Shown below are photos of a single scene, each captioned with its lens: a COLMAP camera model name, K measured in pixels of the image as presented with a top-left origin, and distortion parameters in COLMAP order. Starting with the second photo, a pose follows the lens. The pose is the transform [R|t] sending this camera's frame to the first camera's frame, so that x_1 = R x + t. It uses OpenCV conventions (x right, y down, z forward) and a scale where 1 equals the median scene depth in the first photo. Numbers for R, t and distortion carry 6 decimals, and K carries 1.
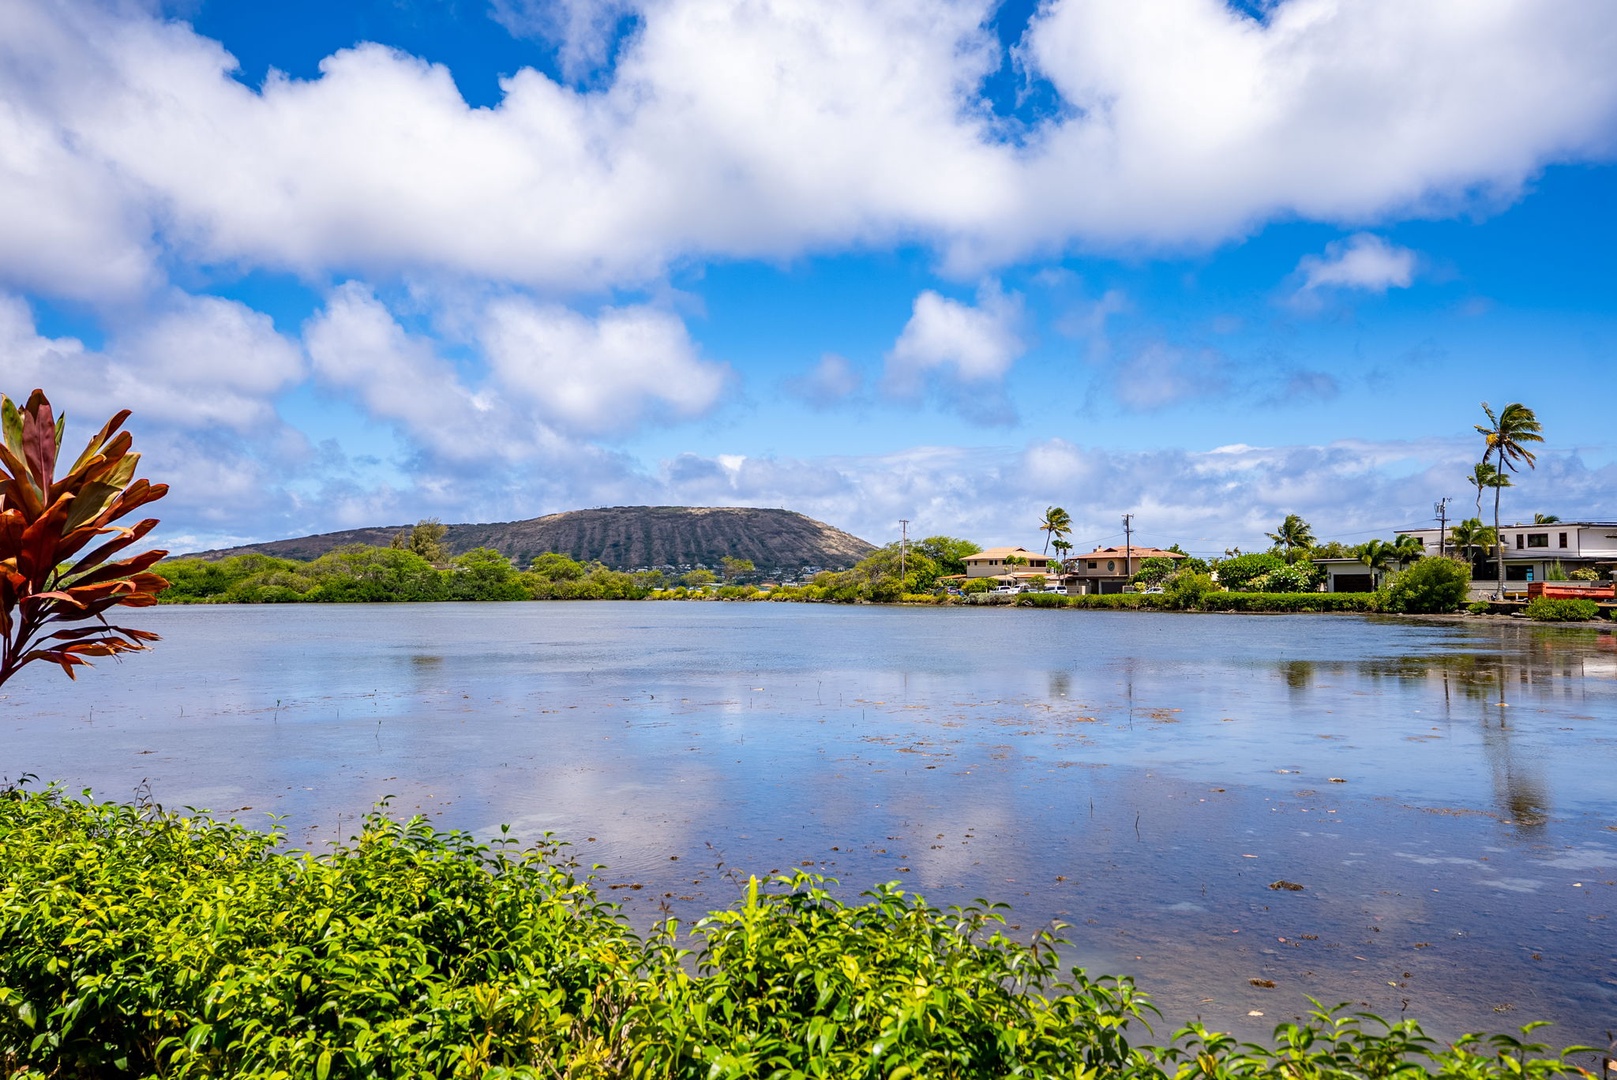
lens RADIAL K [[1316.5, 0, 805.9], [0, 1316.5, 532.1], [0, 0, 1]] dist [0.053793, 0.002341]
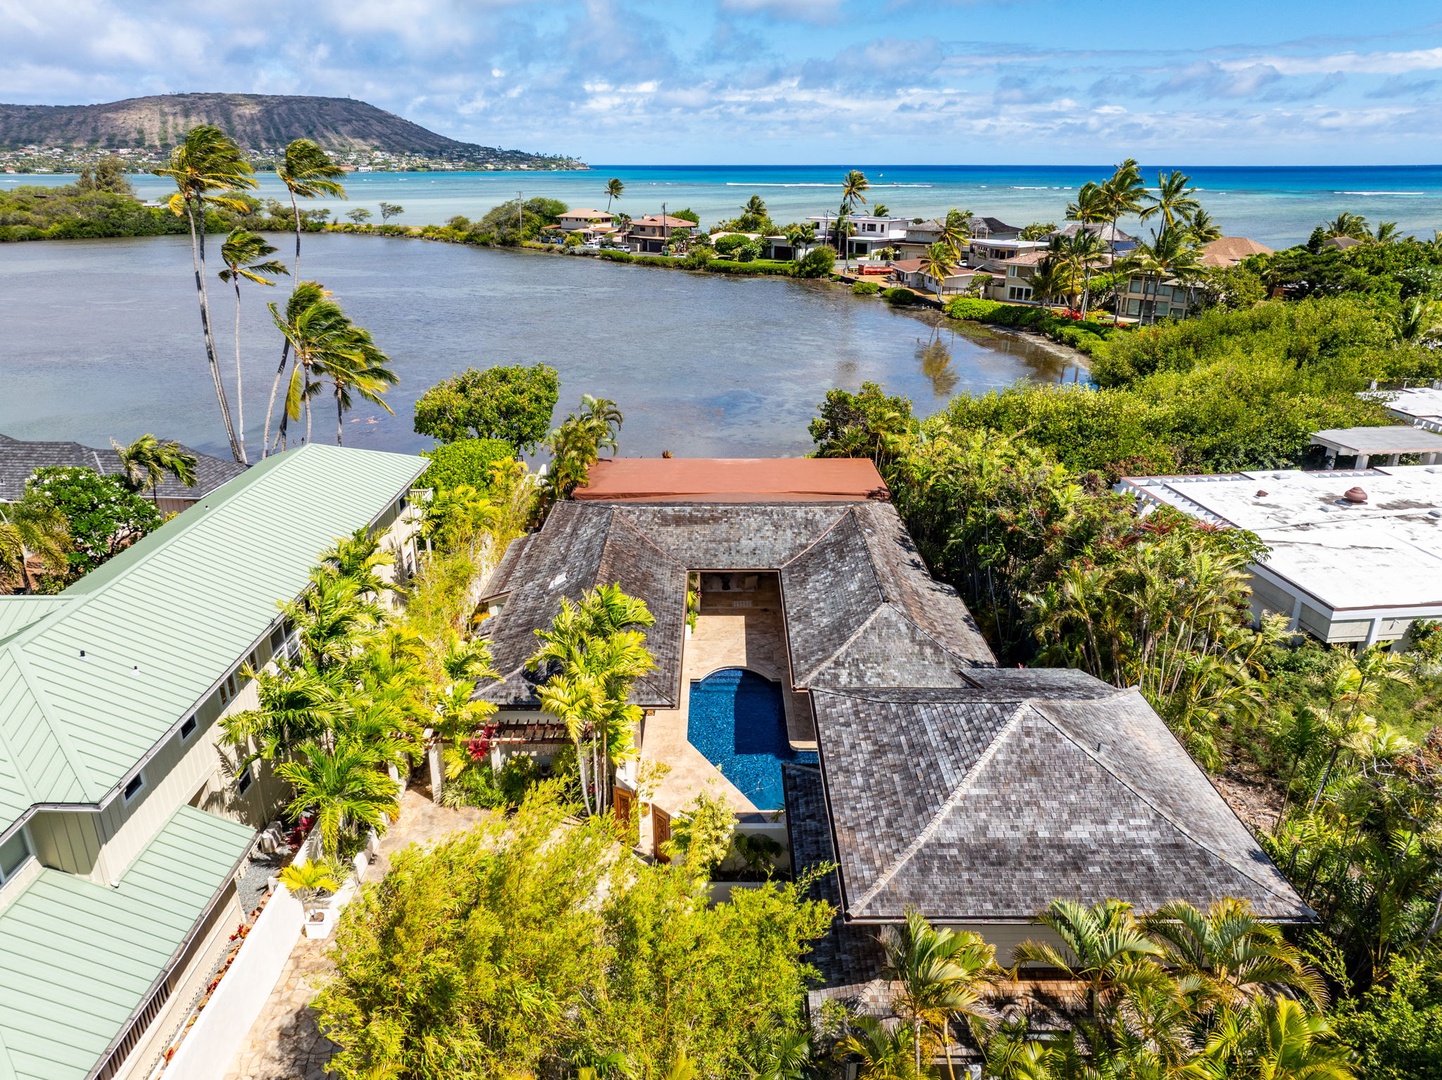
lens RADIAL K [[995.1, 0, 713.1], [0, 995.1, 537.5], [0, 0, 1]] dist [-0.009999, 0.002395]
pose [[0.951188, -0.104156, 0.290505, -0.103831], [-0.018116, 0.920858, 0.389476, -0.106866], [-0.308080, -0.375728, 0.874022, -0.273605]]
